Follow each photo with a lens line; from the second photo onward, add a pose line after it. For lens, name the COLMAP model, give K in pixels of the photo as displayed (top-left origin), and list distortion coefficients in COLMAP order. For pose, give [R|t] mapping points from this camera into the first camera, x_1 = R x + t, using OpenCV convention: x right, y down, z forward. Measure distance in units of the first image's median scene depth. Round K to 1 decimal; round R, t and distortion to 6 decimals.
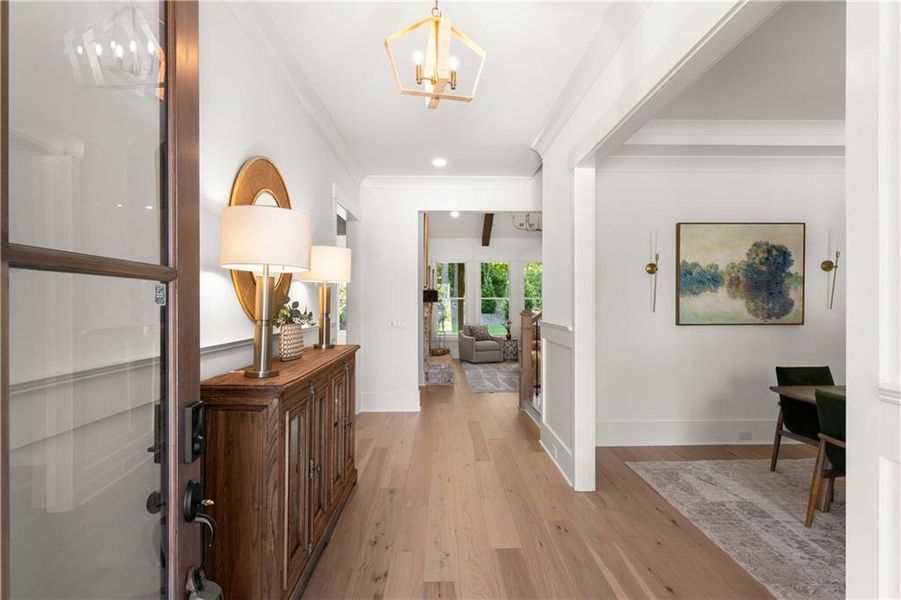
lens RADIAL K [[427.8, 0, 452.0], [0, 427.8, 301.7], [0, 0, 1]] dist [-0.000364, -0.000036]
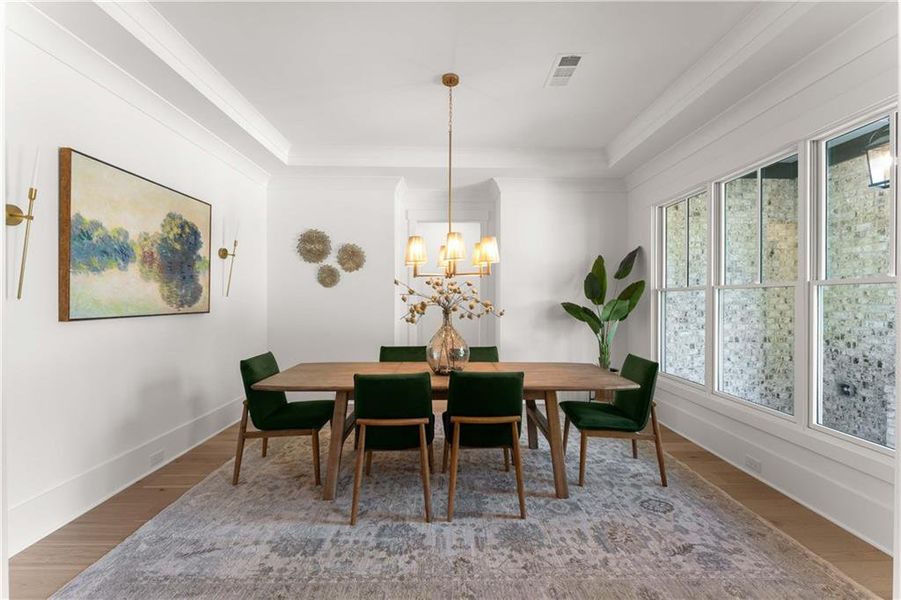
lens RADIAL K [[360.5, 0, 452.0], [0, 360.5, 300.0], [0, 0, 1]] dist [-0.004277, 0.000958]
pose [[-0.000639, 0.001654, 0.999998, 0.031759], [-0.005440, 0.999984, -0.001658, 0.024318], [-0.999985, -0.005441, -0.000630, 0.468215]]
